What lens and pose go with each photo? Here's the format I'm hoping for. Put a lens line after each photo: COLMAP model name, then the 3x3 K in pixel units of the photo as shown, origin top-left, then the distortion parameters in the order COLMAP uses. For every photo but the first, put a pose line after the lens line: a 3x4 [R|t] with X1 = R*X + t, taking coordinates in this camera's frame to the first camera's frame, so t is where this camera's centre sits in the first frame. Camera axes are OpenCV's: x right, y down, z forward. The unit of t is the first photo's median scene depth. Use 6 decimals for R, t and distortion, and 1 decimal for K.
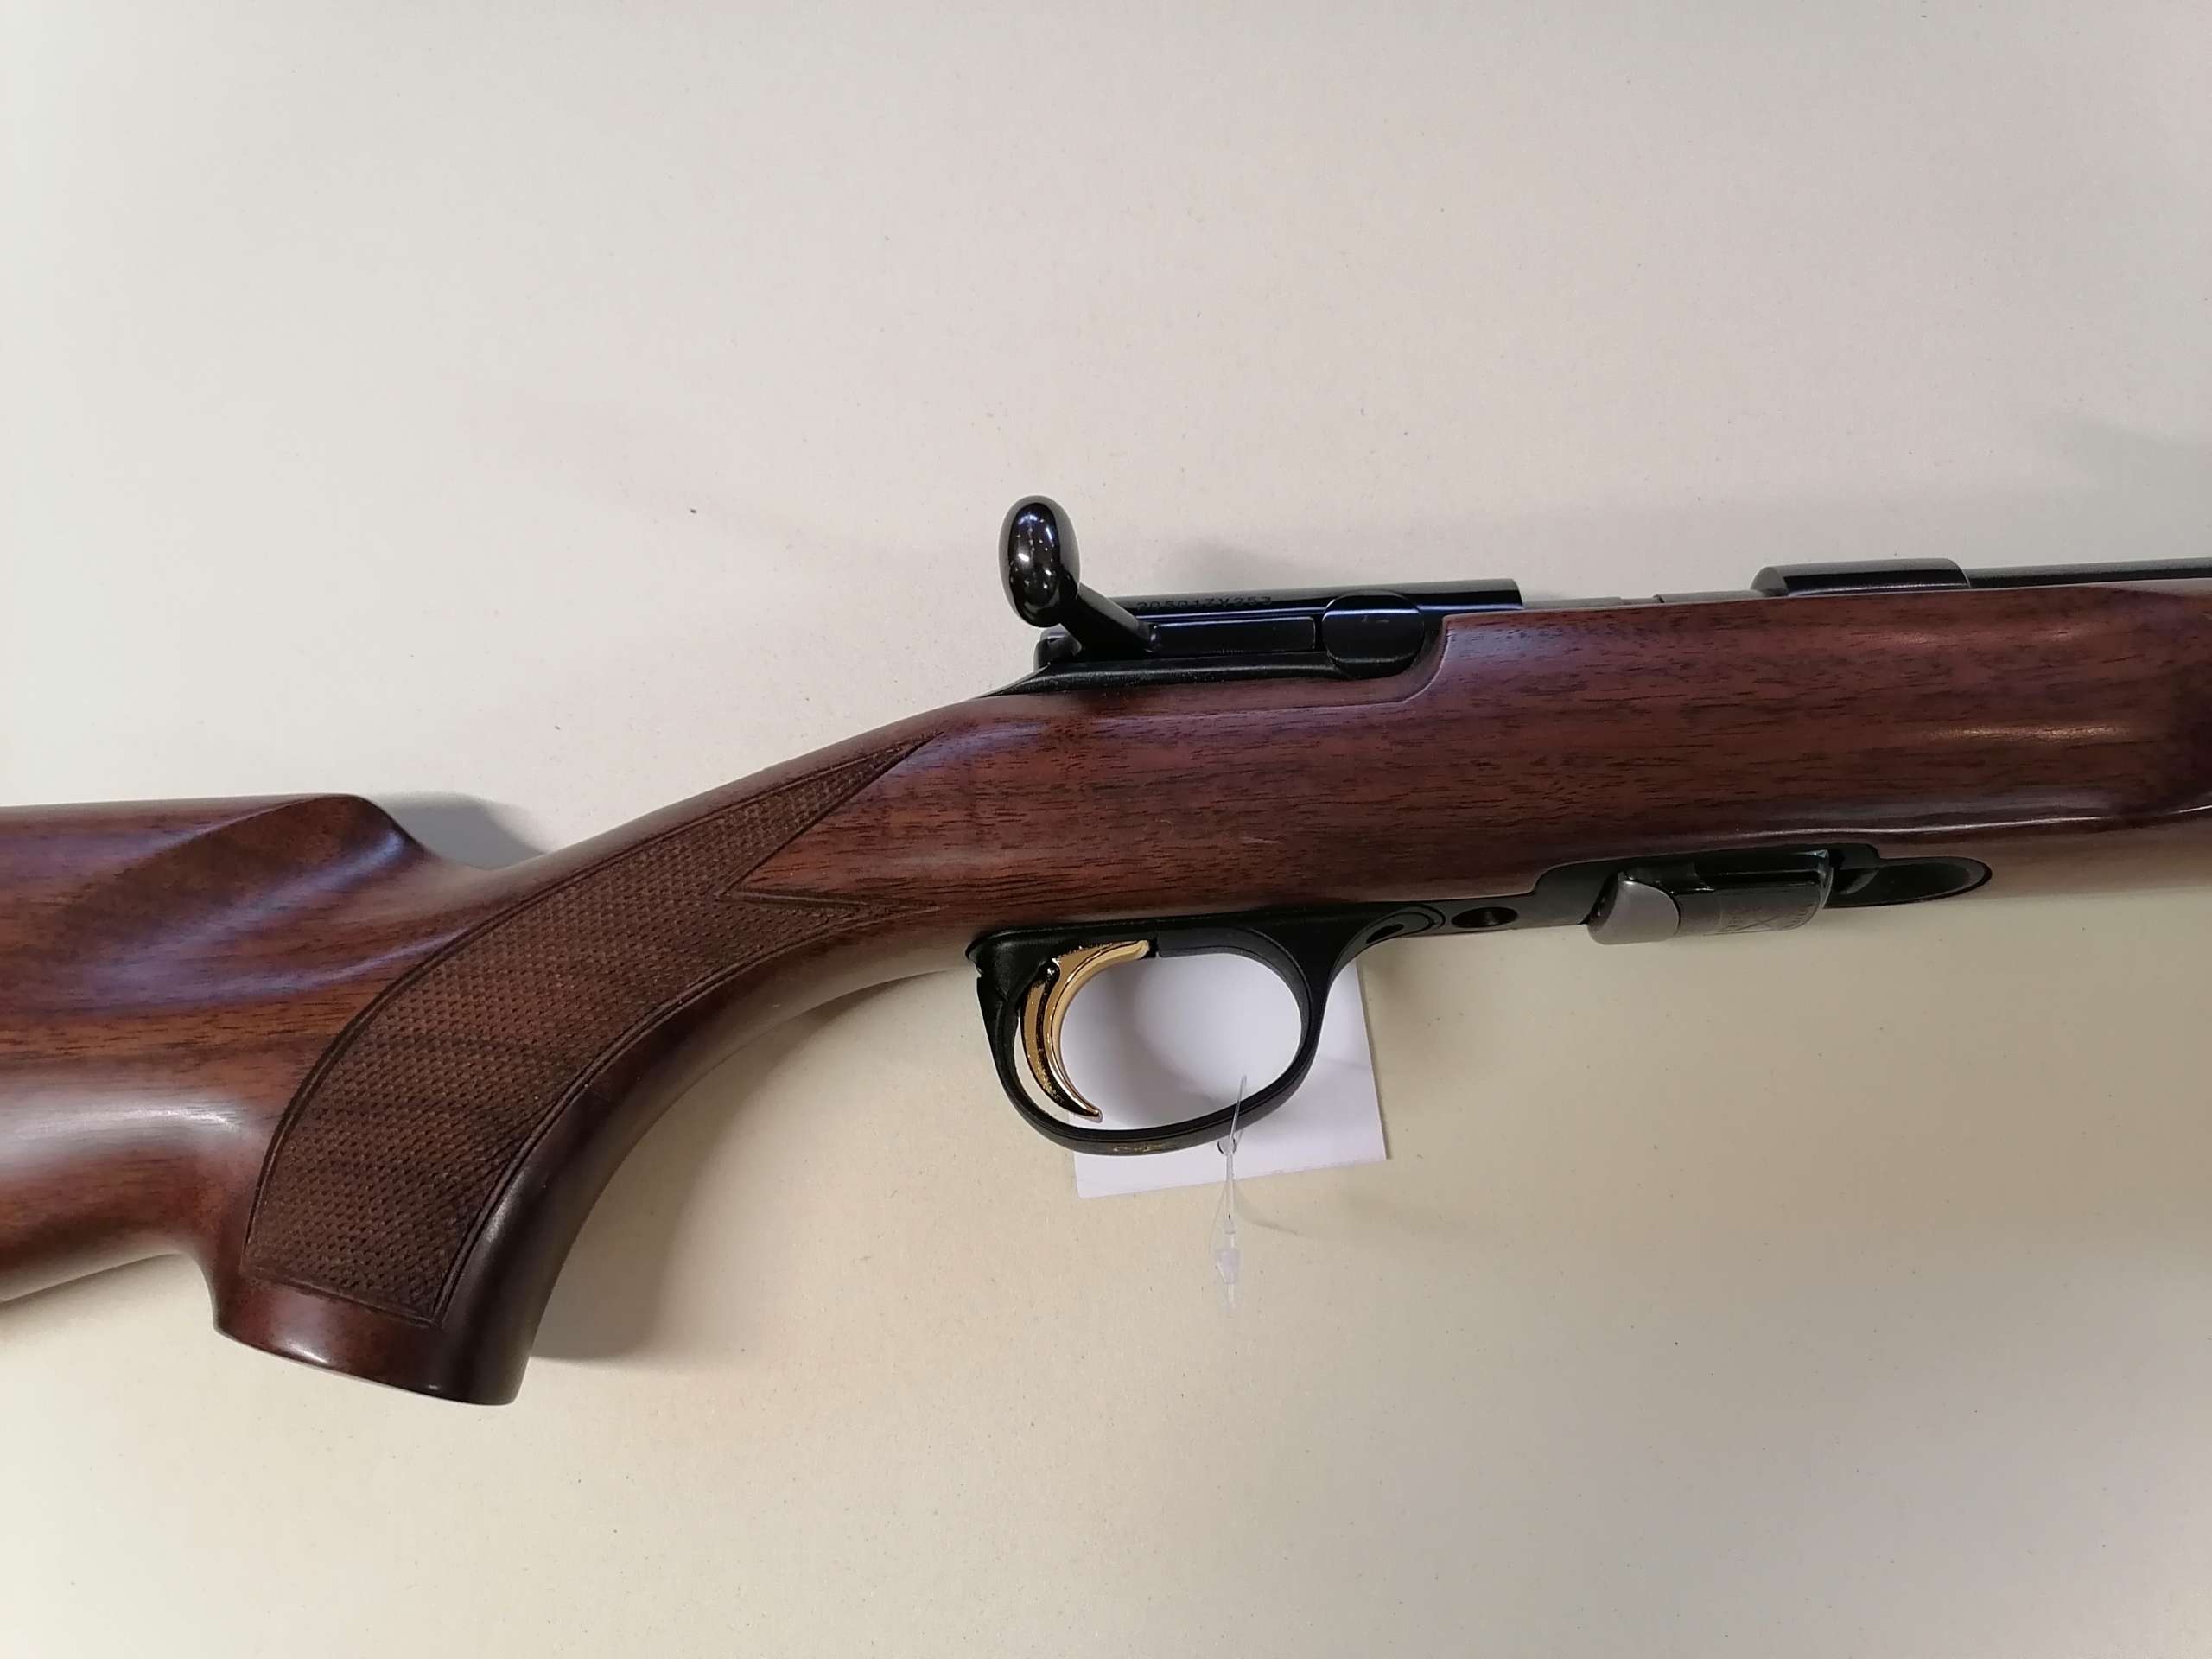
lens RADIAL K [[1689.7, 0, 1106.0], [0, 1689.7, 829.5], [0, 0, 1]] dist [0.038141, -0.000595]
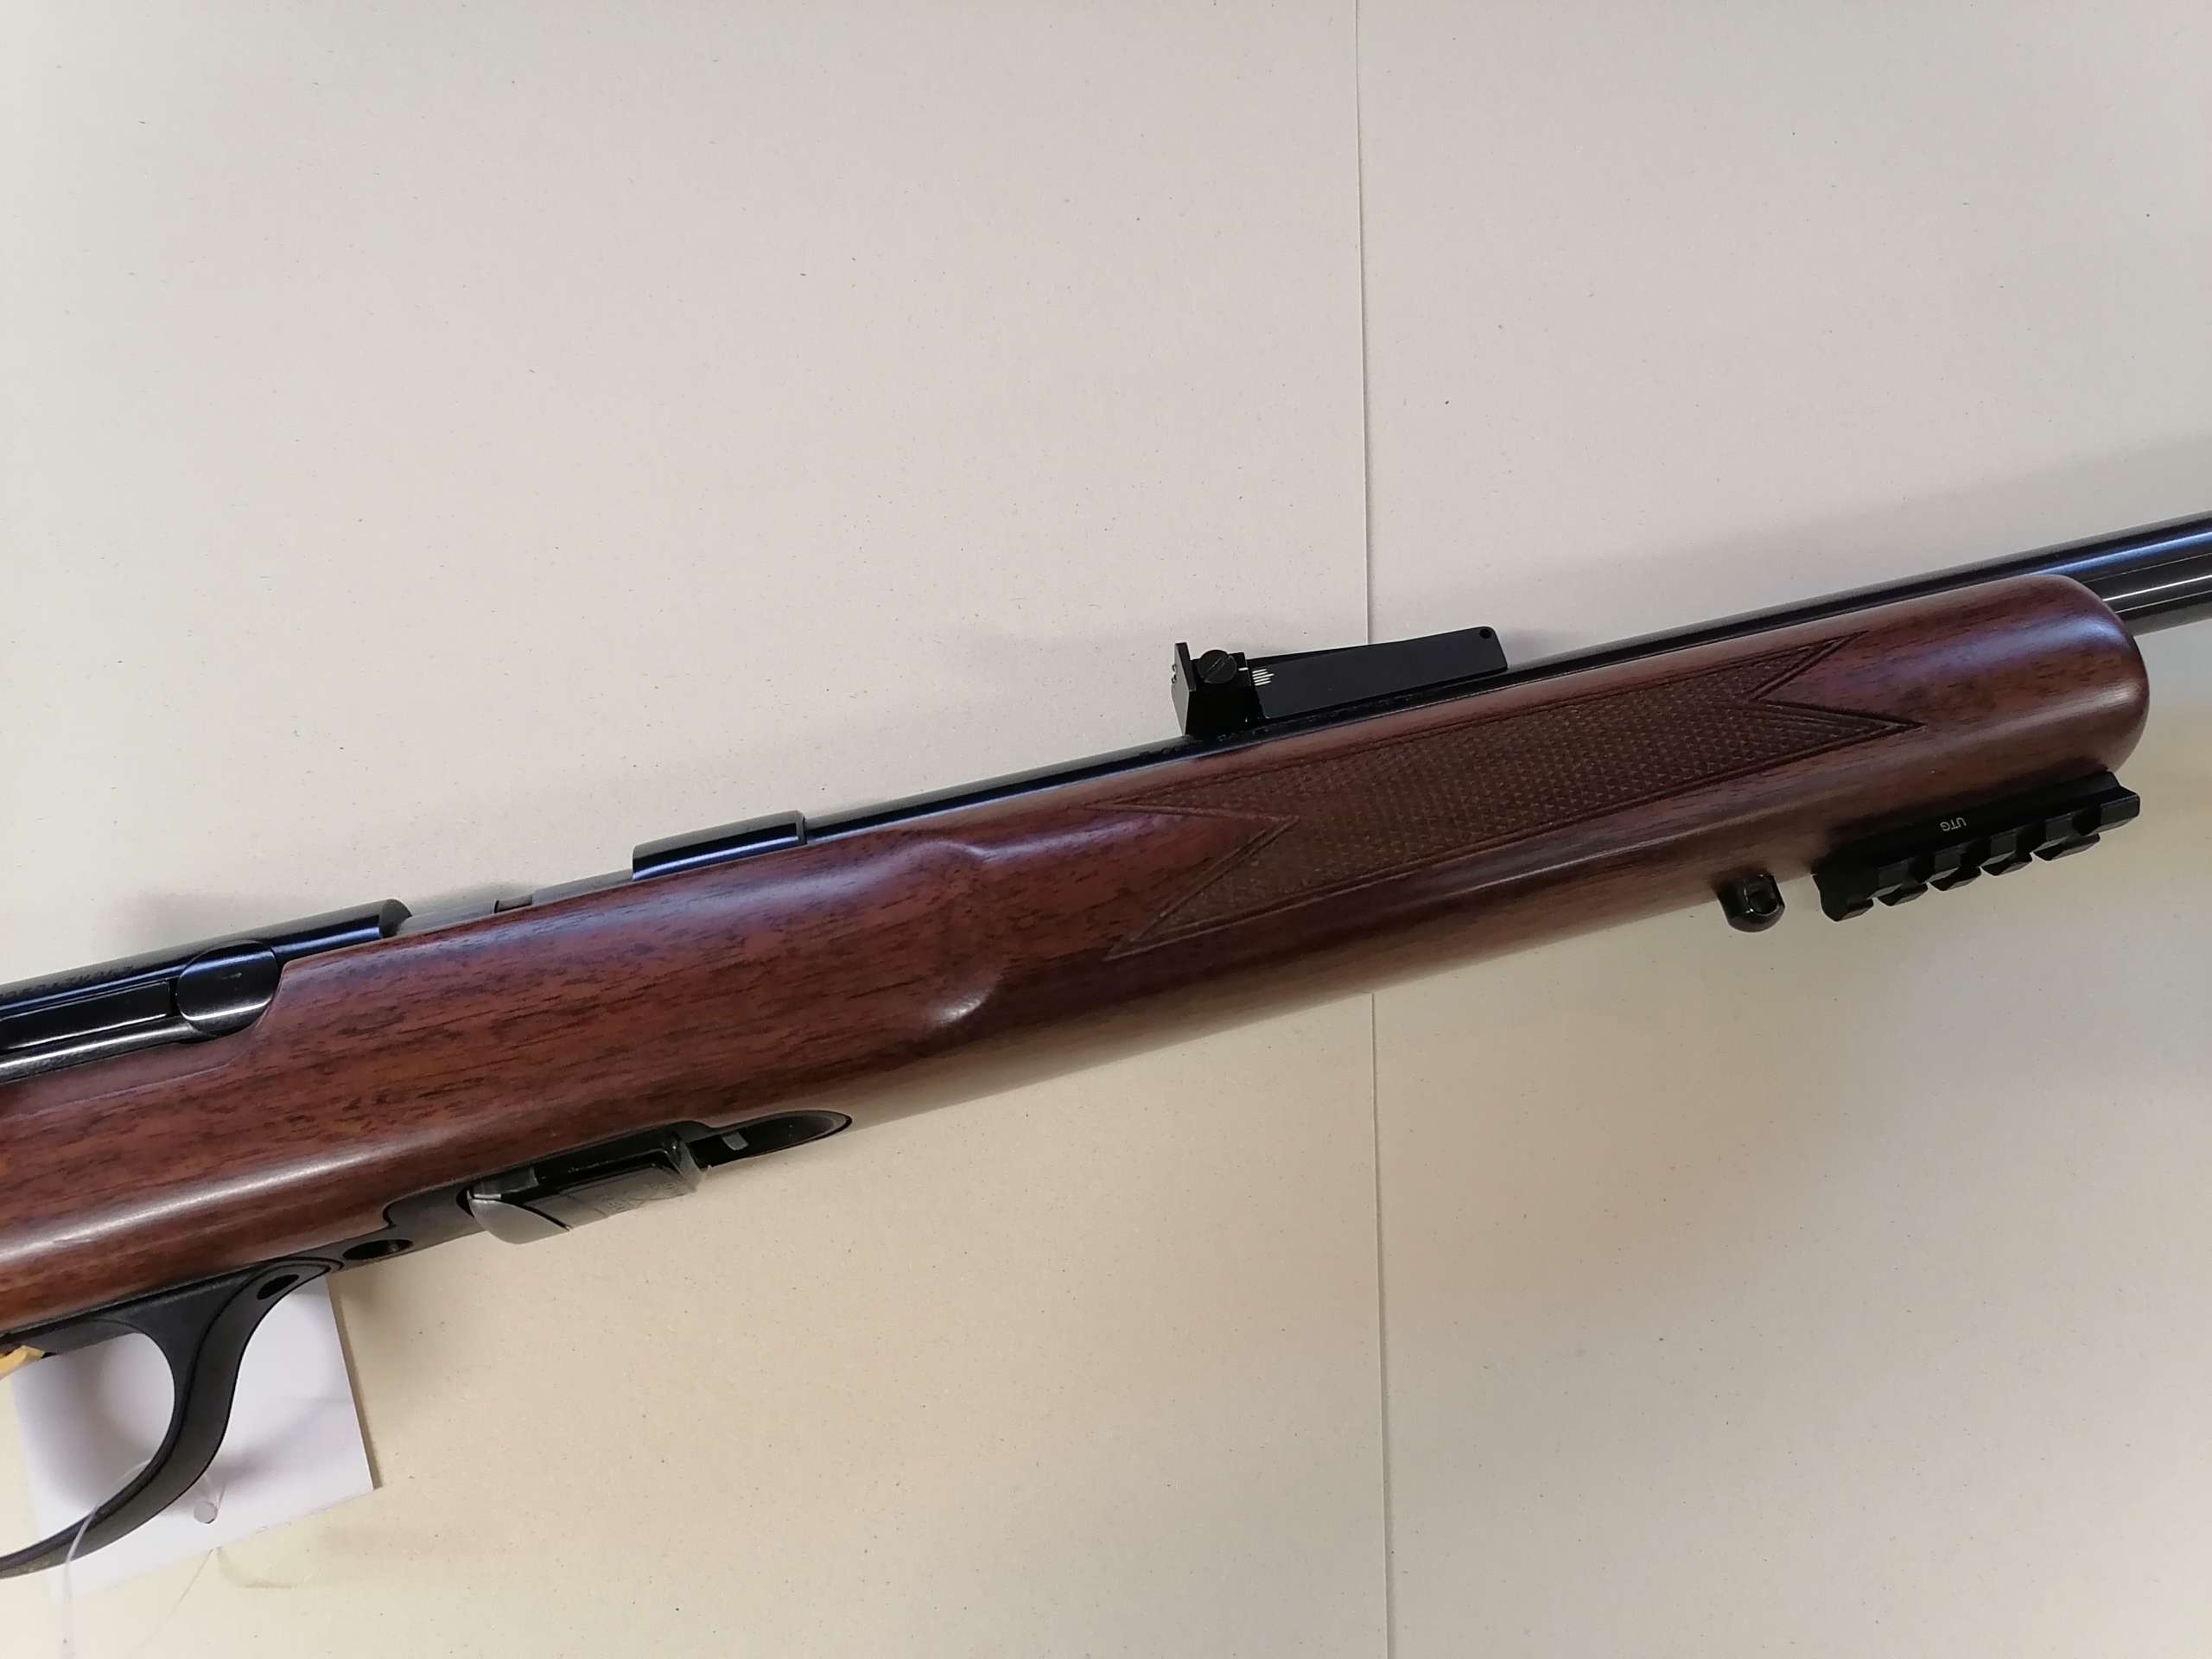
lens RADIAL K [[1689.7, 0, 1106.0], [0, 1689.7, 829.5], [0, 0, 1]] dist [0.038141, -0.000595]
pose [[0.973062, -0.178527, 0.145869, 0.565272], [0.183291, 0.982860, -0.019788, -0.097860], [-0.139836, 0.045991, 0.989106, -0.082773]]
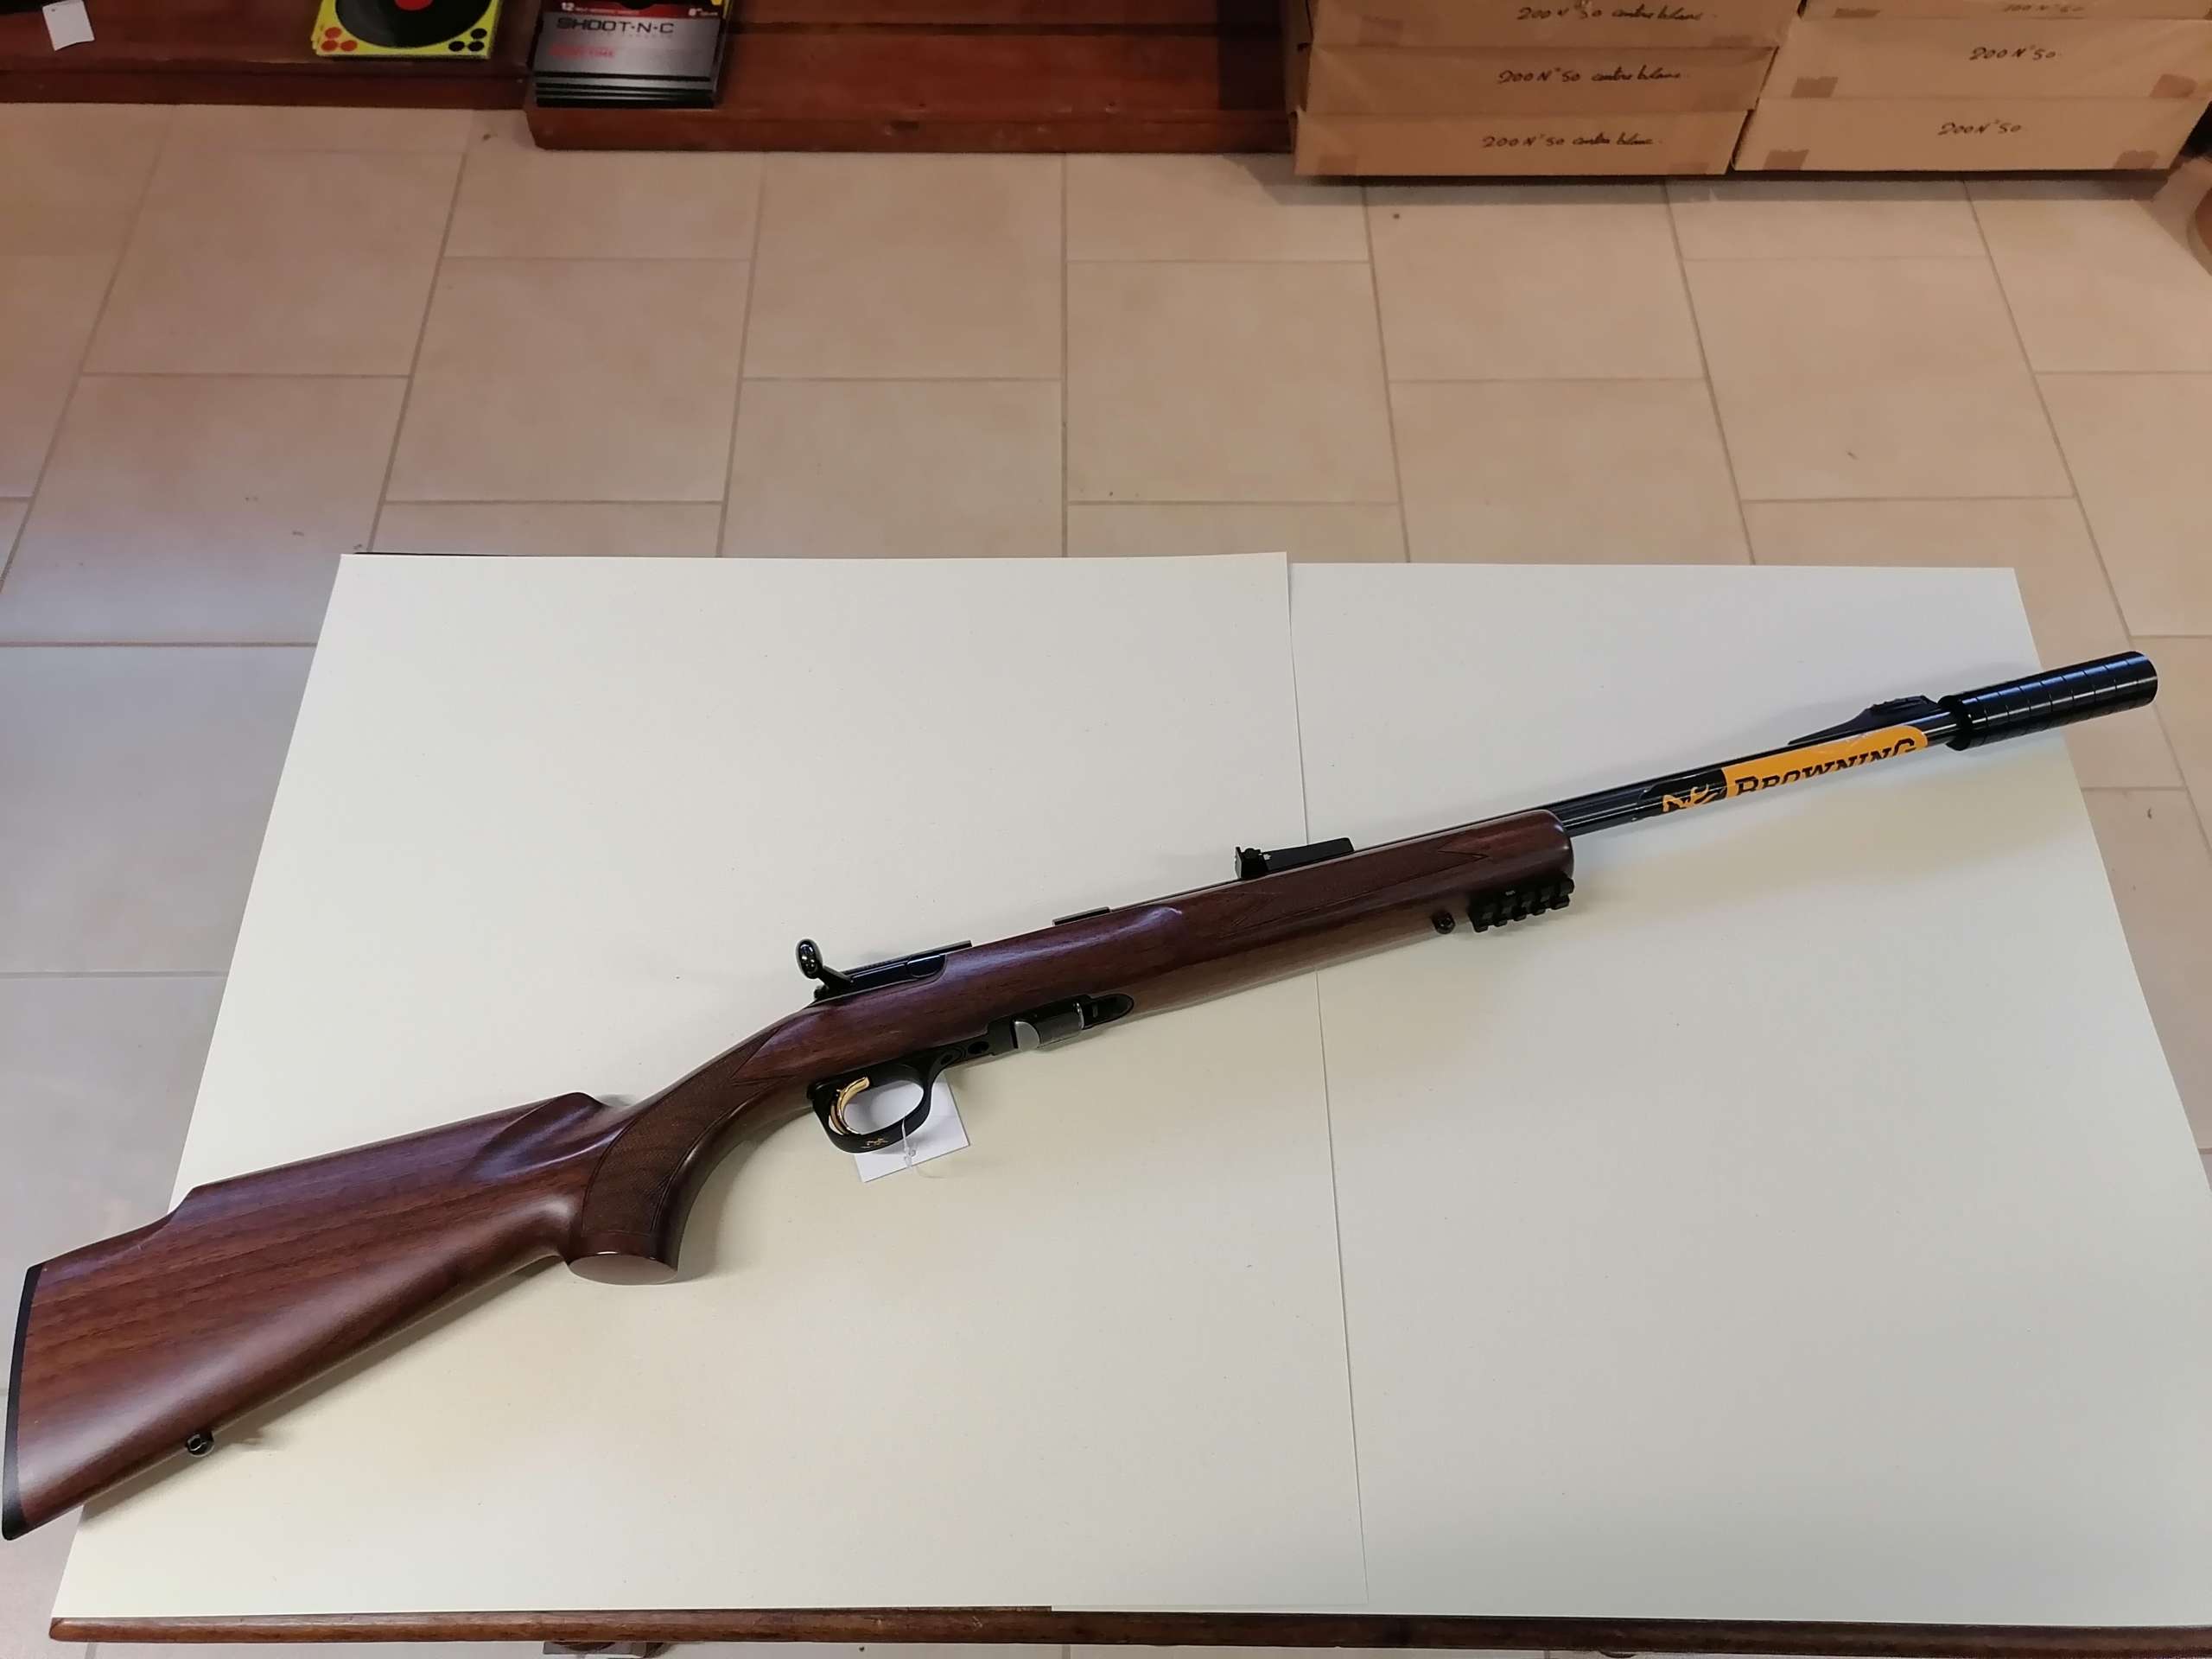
lens RADIAL K [[1665.6, 0, 1106.0], [0, 1665.6, 829.5], [0, 0, 1]] dist [0.026817, -0.009503]
pose [[0.973116, -0.176634, 0.147800, 0.079974], [0.213366, 0.933006, -0.289782, 0.622227], [-0.086713, 0.313527, 0.945612, -2.022020]]
